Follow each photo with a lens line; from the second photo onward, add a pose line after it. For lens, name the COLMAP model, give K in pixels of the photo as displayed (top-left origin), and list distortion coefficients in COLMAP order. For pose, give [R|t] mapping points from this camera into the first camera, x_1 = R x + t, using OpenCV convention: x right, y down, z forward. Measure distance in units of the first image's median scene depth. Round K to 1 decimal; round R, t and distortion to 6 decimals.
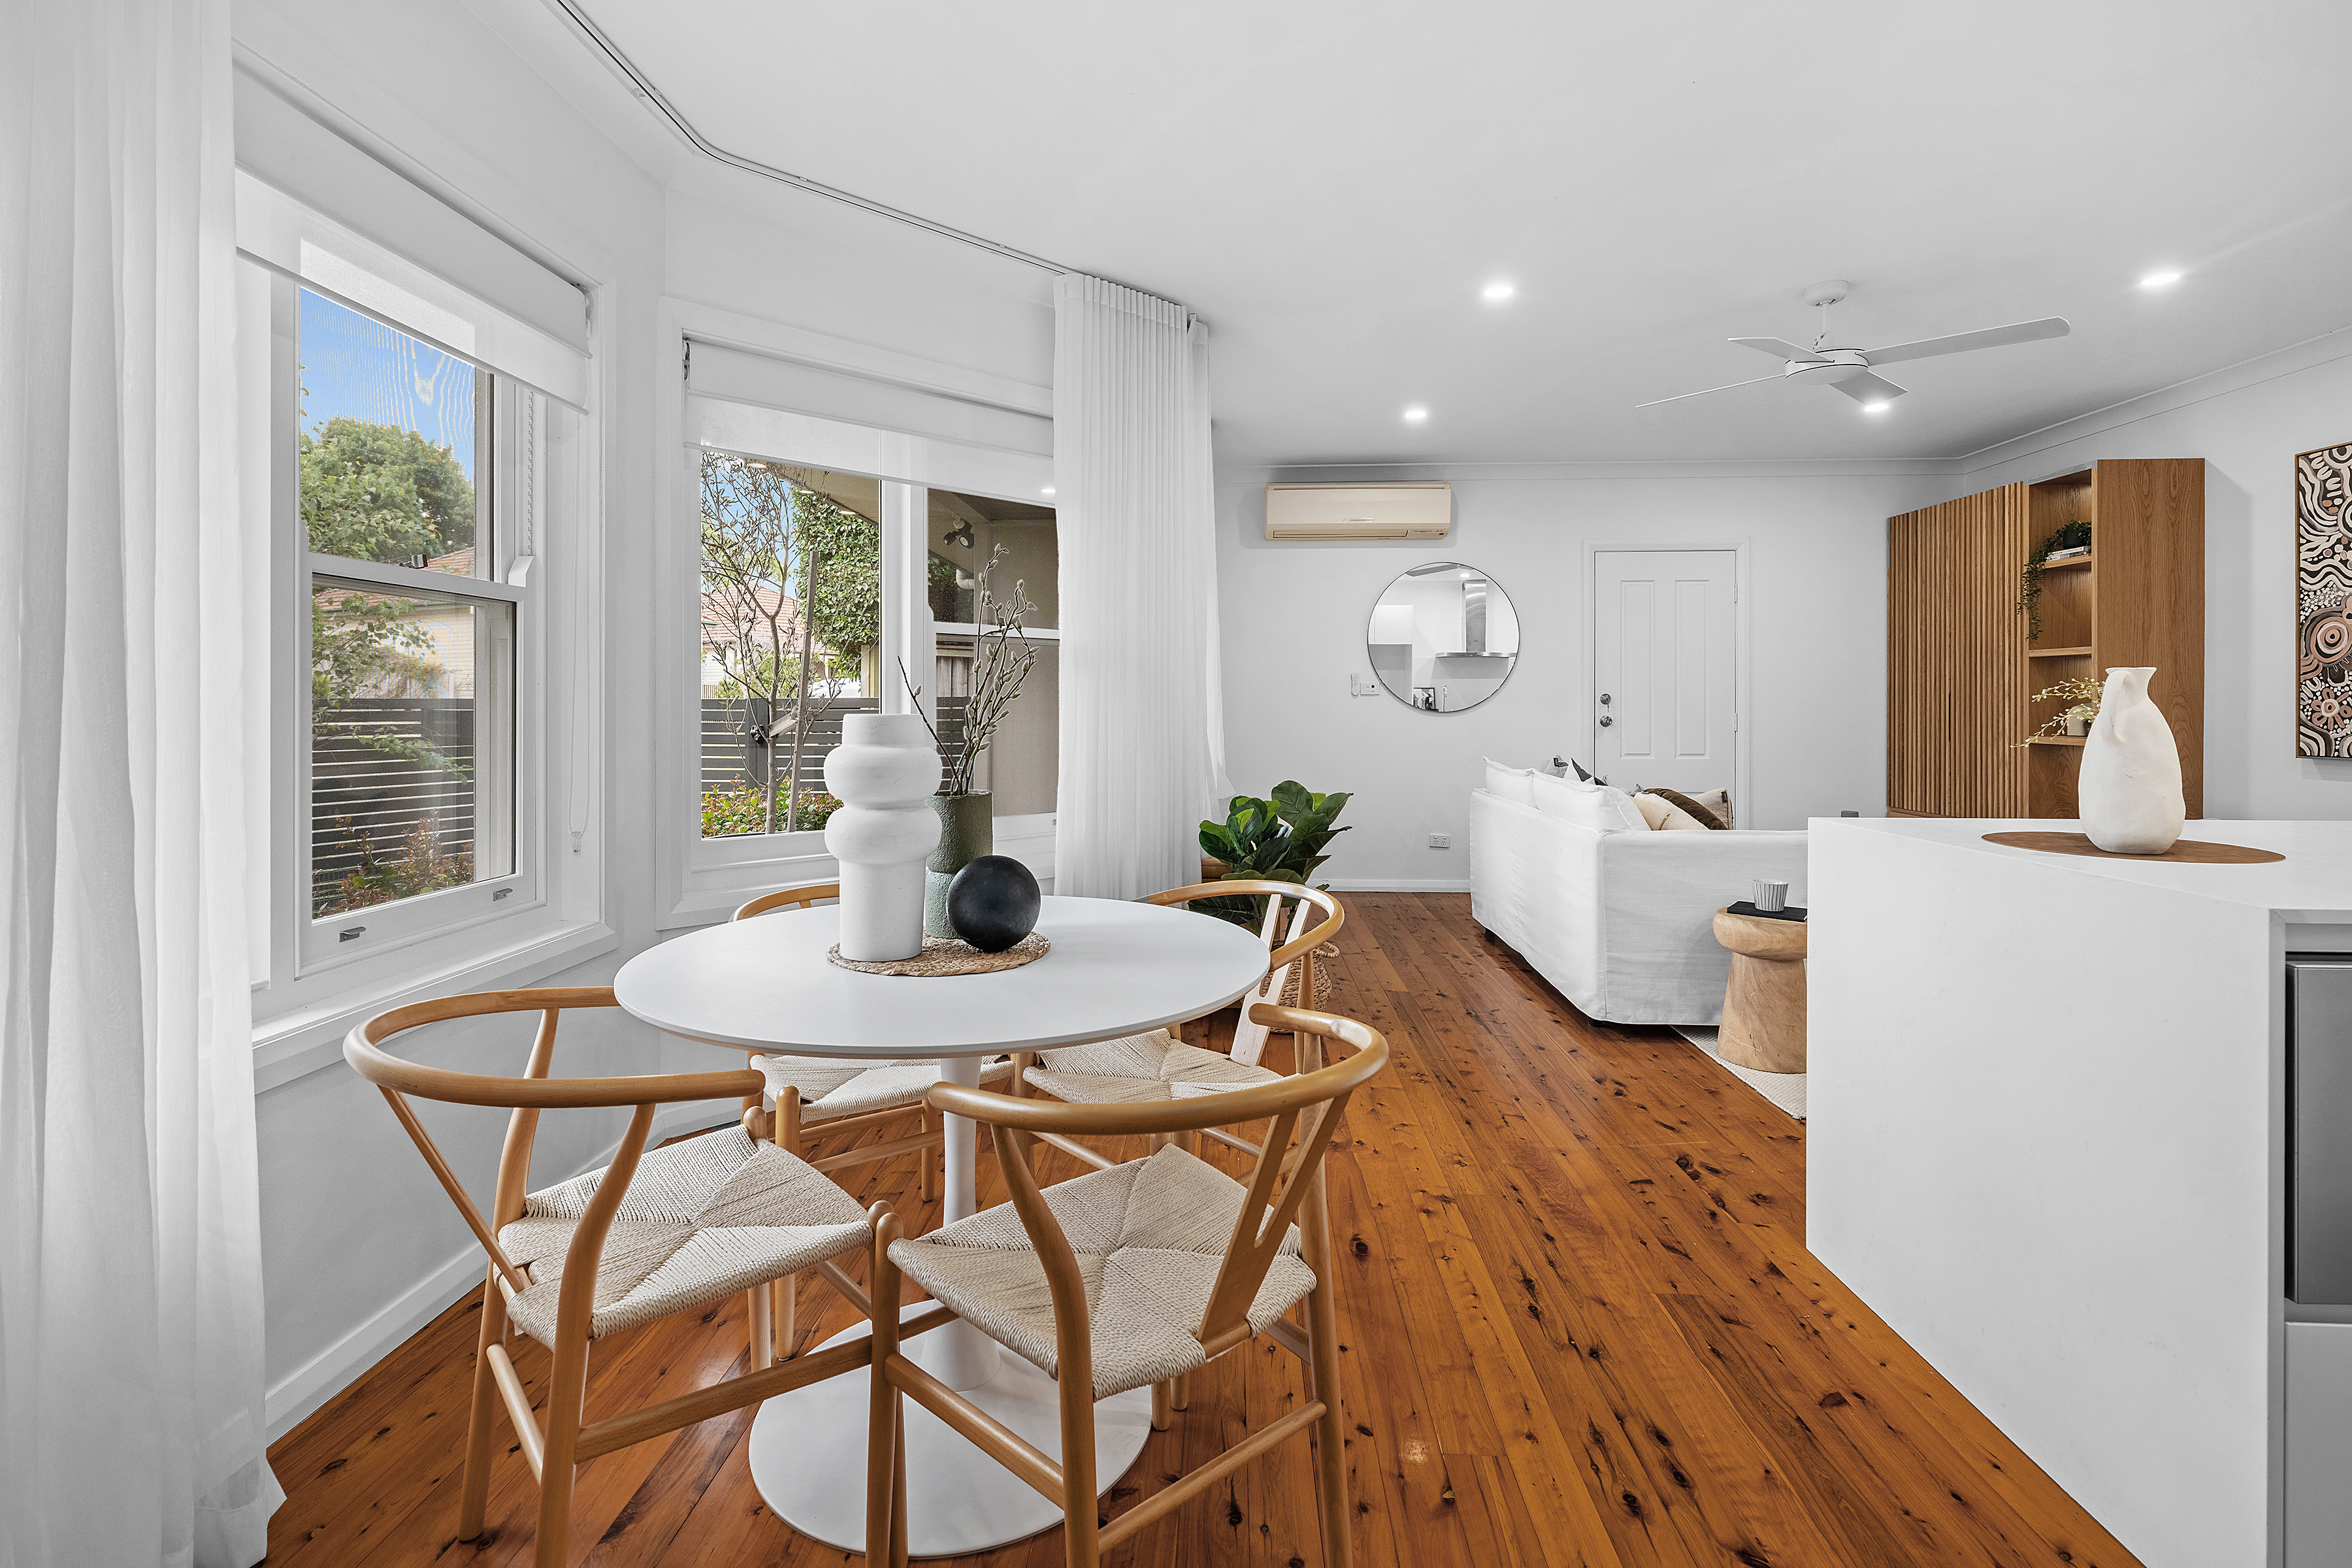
lens RADIAL K [[1073.8, 0, 1151.7], [0, 1073.8, 703.3], [0, 0, 1]] dist [-0.006103, 0.001270]
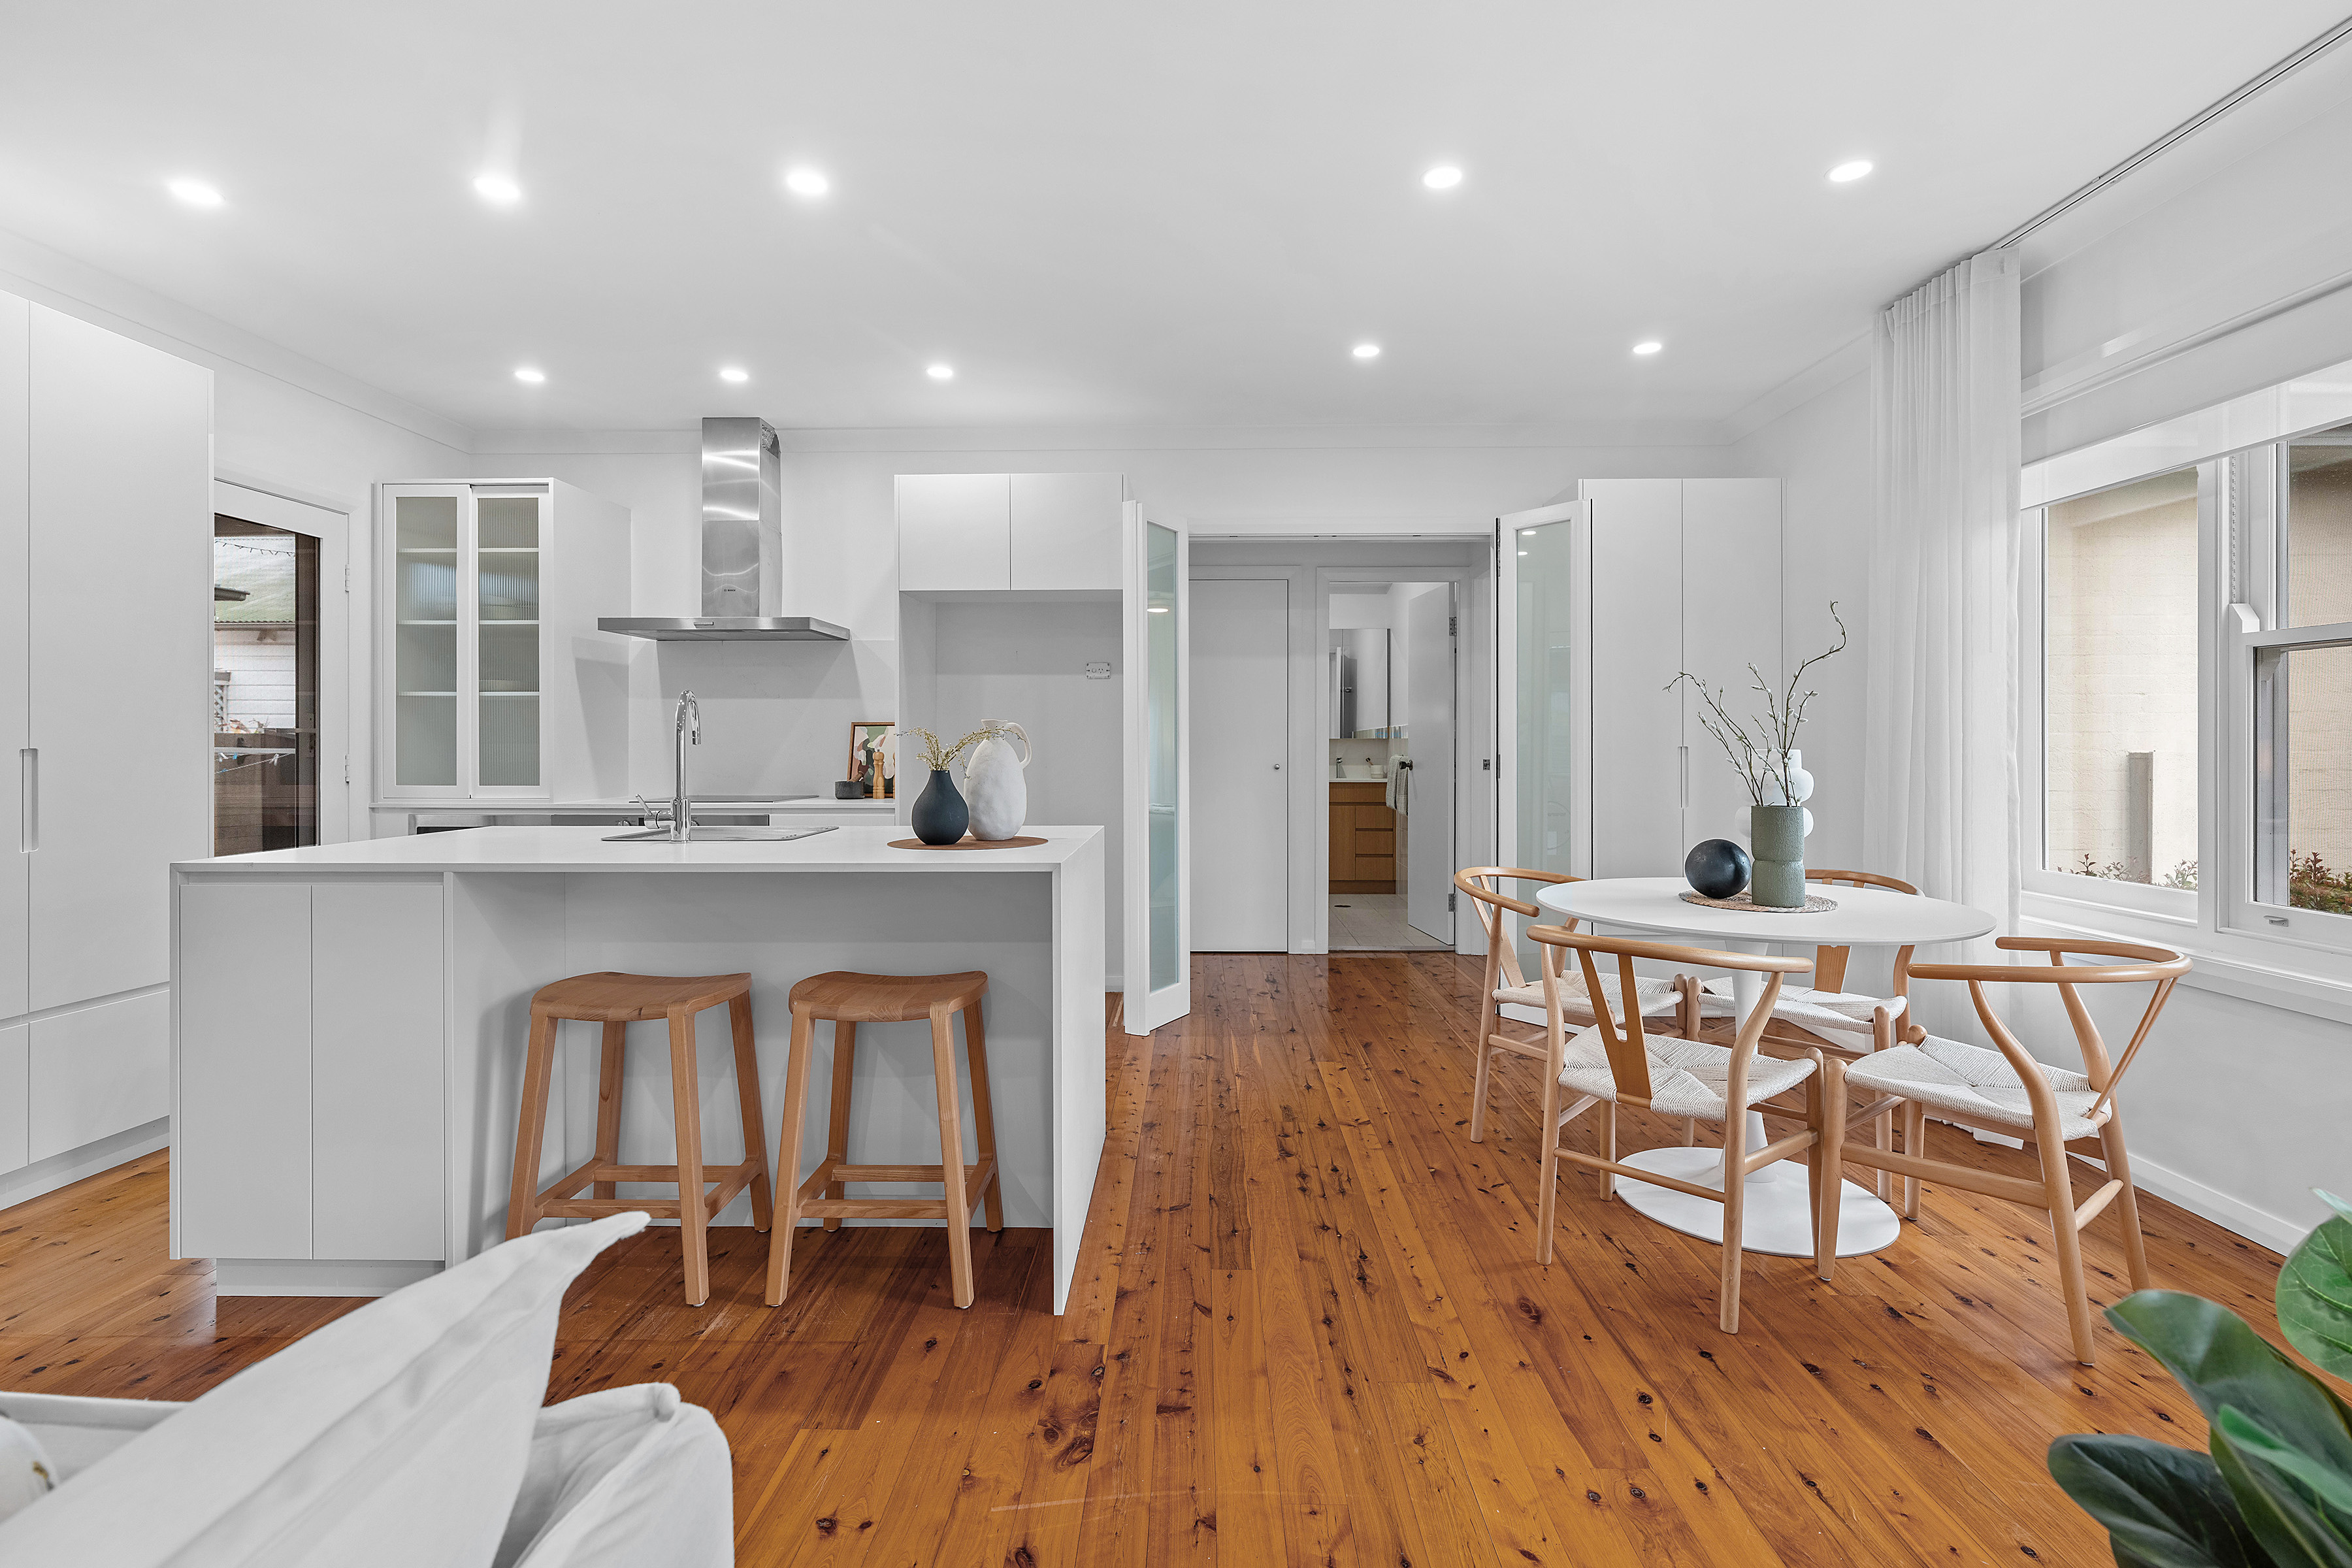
lens RADIAL K [[1073.8, 0, 1171.0], [0, 1073.8, 750.4], [0, 0, 1]] dist [-0.006103, 0.001270]
pose [[-0.999017, 0.001994, -0.044282, 0.295929], [0.001706, 0.999977, 0.006543, 0.002579], [0.044294, 0.006461, -0.998998, 1.035800]]
